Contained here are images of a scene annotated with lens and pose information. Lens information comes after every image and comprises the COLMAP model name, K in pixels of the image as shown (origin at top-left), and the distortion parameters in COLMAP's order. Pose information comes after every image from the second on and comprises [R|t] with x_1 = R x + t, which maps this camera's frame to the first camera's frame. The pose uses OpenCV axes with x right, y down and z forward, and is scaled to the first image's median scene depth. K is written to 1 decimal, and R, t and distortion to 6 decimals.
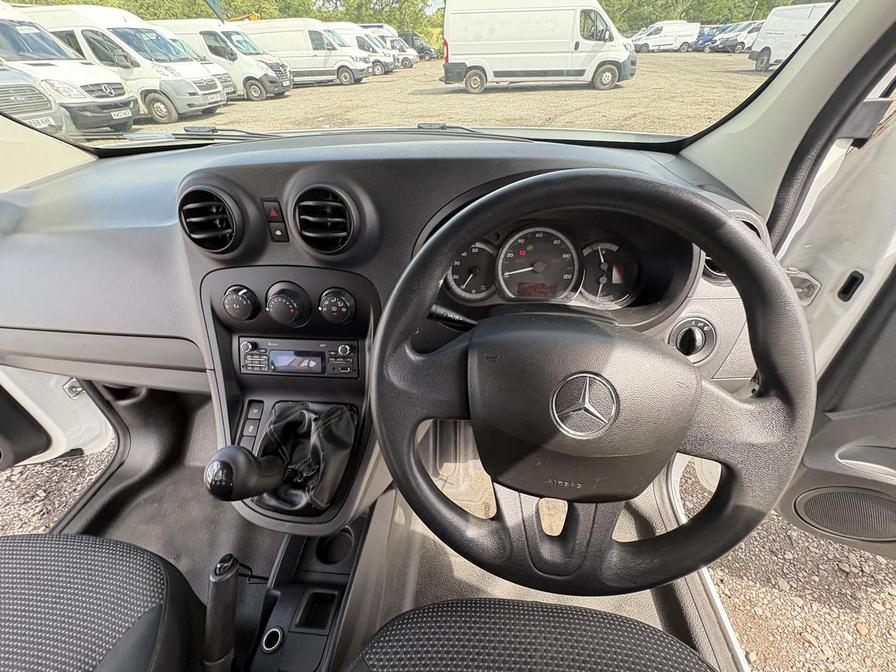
lens RADIAL K [[354.1, 0, 447.4], [0, 354.1, 336.7], [0, 0, 1]] dist [-0.002223, 0.000579]
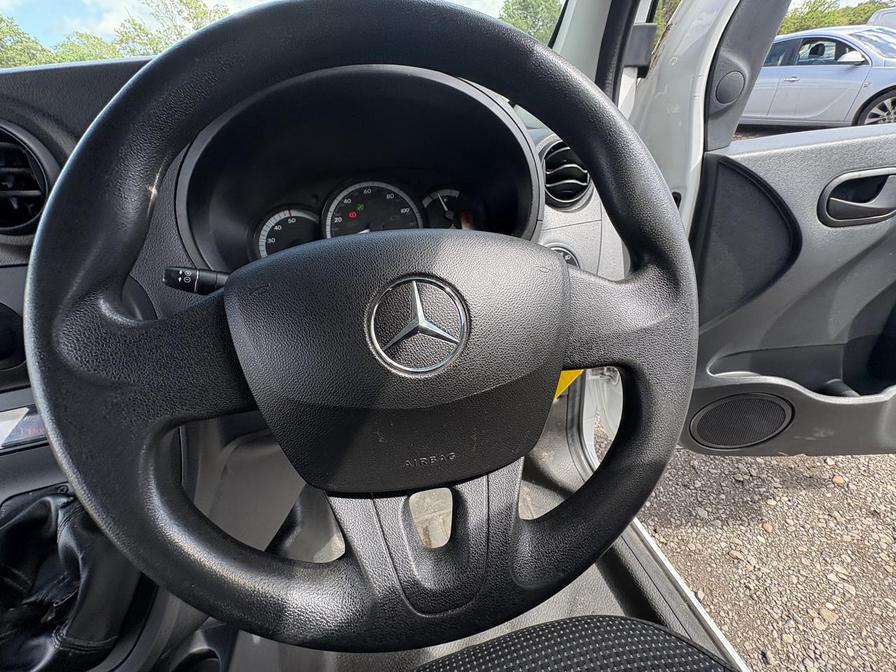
lens RADIAL K [[354.1, 0, 447.3], [0, 354.1, 339.4], [0, 0, 1]] dist [-0.002223, 0.000579]
pose [[0.938179, -0.222668, 0.265027, 0.144097], [0.246590, 0.967245, -0.060260, 0.151537], [-0.242928, 0.121887, 0.962356, 0.208886]]
